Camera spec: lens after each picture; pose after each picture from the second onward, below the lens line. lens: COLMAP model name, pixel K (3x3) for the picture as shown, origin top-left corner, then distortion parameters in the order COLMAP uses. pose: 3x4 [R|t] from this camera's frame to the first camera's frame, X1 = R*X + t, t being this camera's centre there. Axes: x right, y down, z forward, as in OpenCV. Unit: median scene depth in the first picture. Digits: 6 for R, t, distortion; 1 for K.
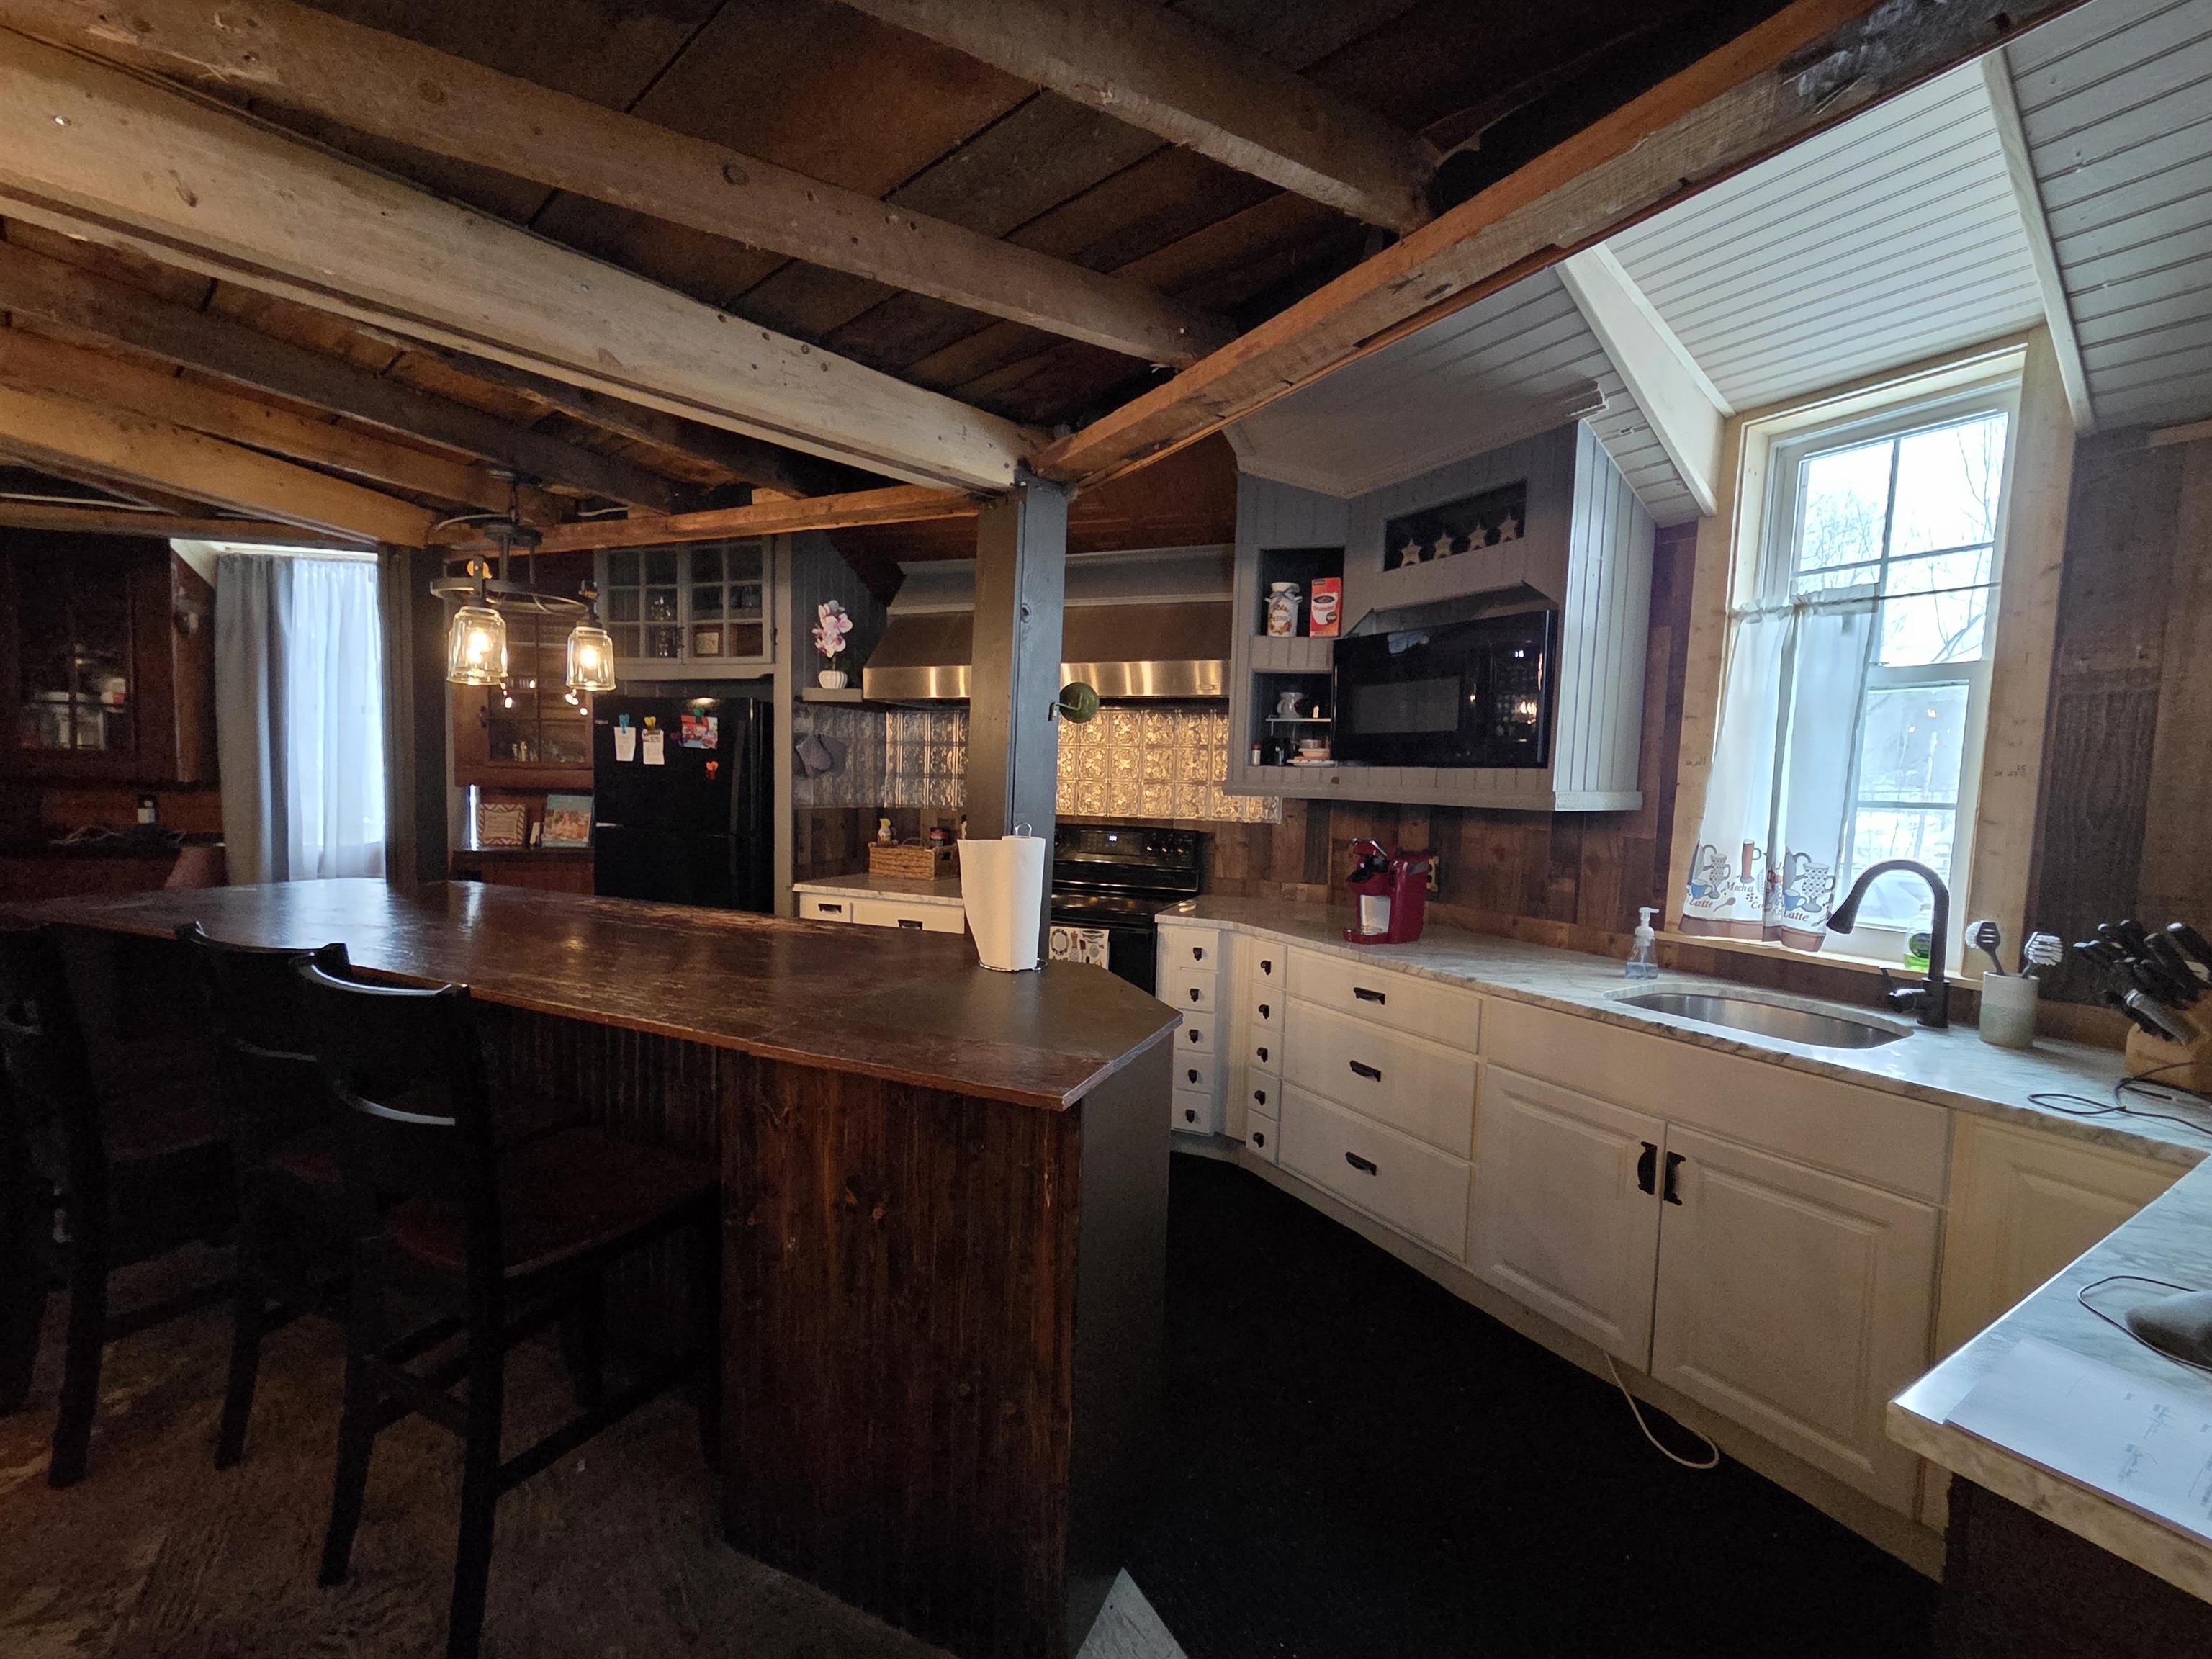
lens RADIAL K [[901.7, 0, 1120.3], [0, 901.7, 835.7], [0, 0, 1]] dist [0.002124, -0.000024]
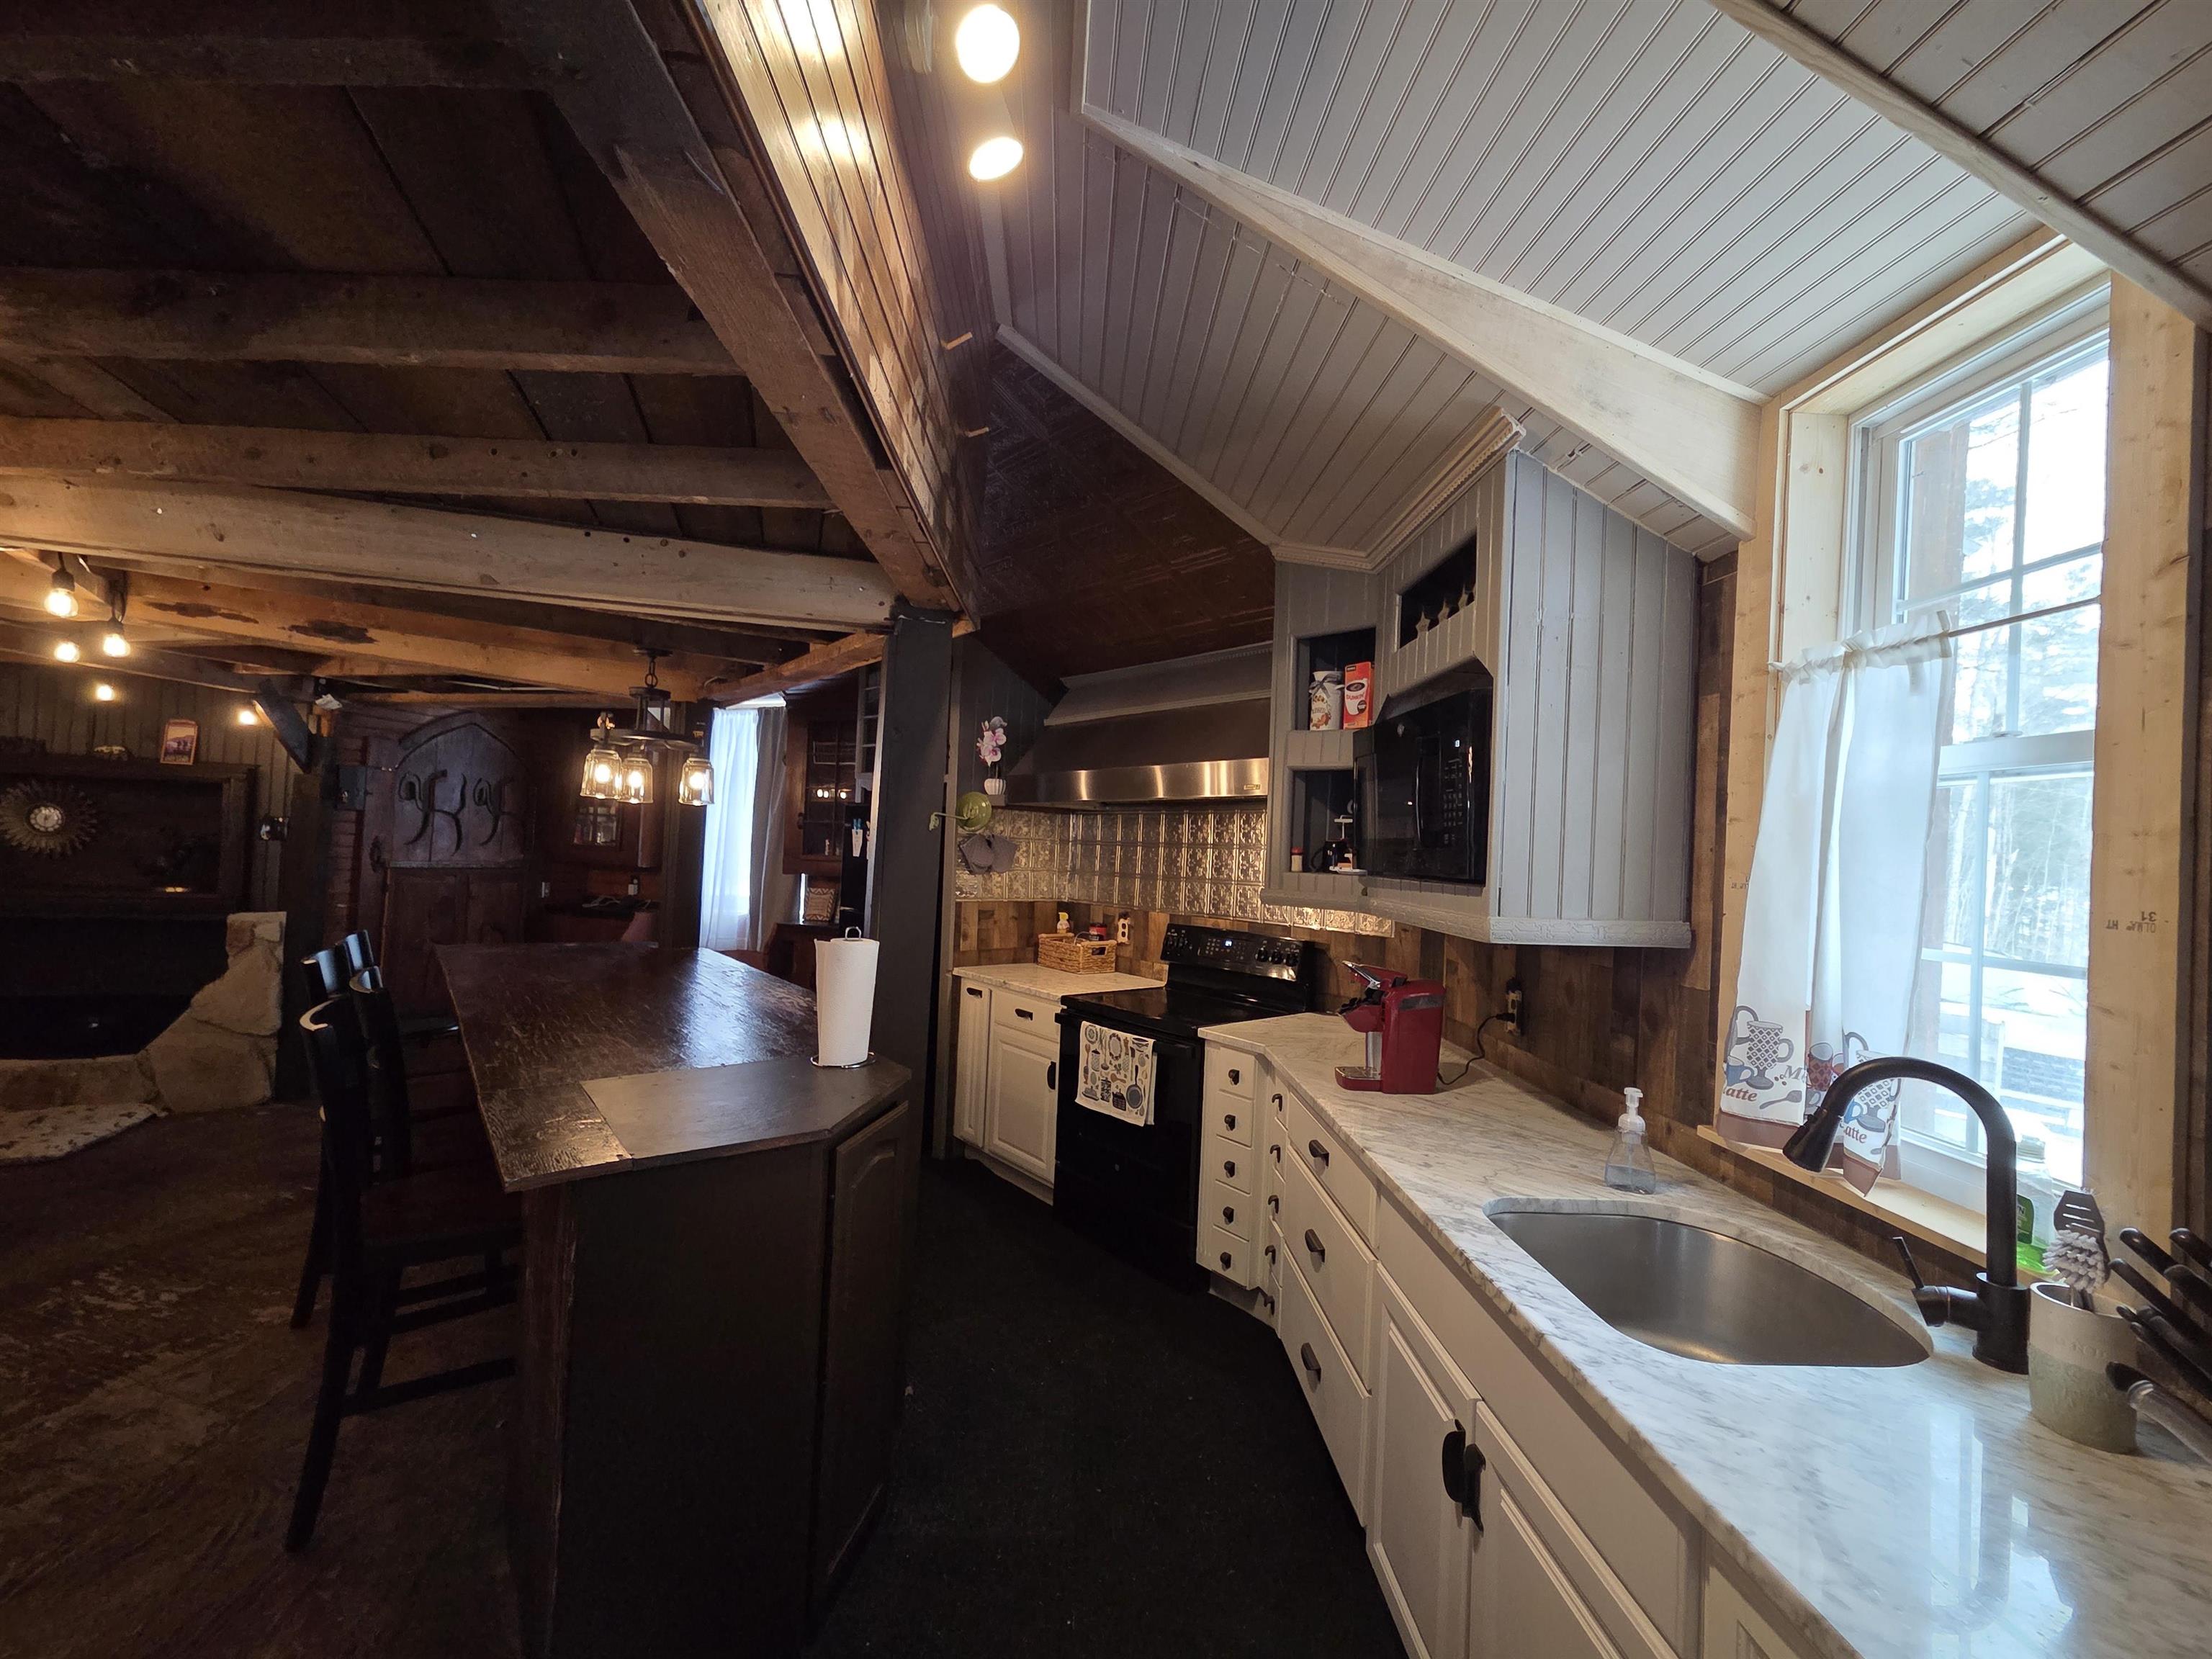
lens RADIAL K [[901.7, 0, 1122.2], [0, 901.7, 834.9], [0, 0, 1]] dist [0.002124, -0.000024]
pose [[0.878717, 0.000306, -0.477343, 0.448469], [-0.048363, 0.994911, -0.088393, -0.028200], [0.474887, 0.100758, 0.874260, 0.132568]]
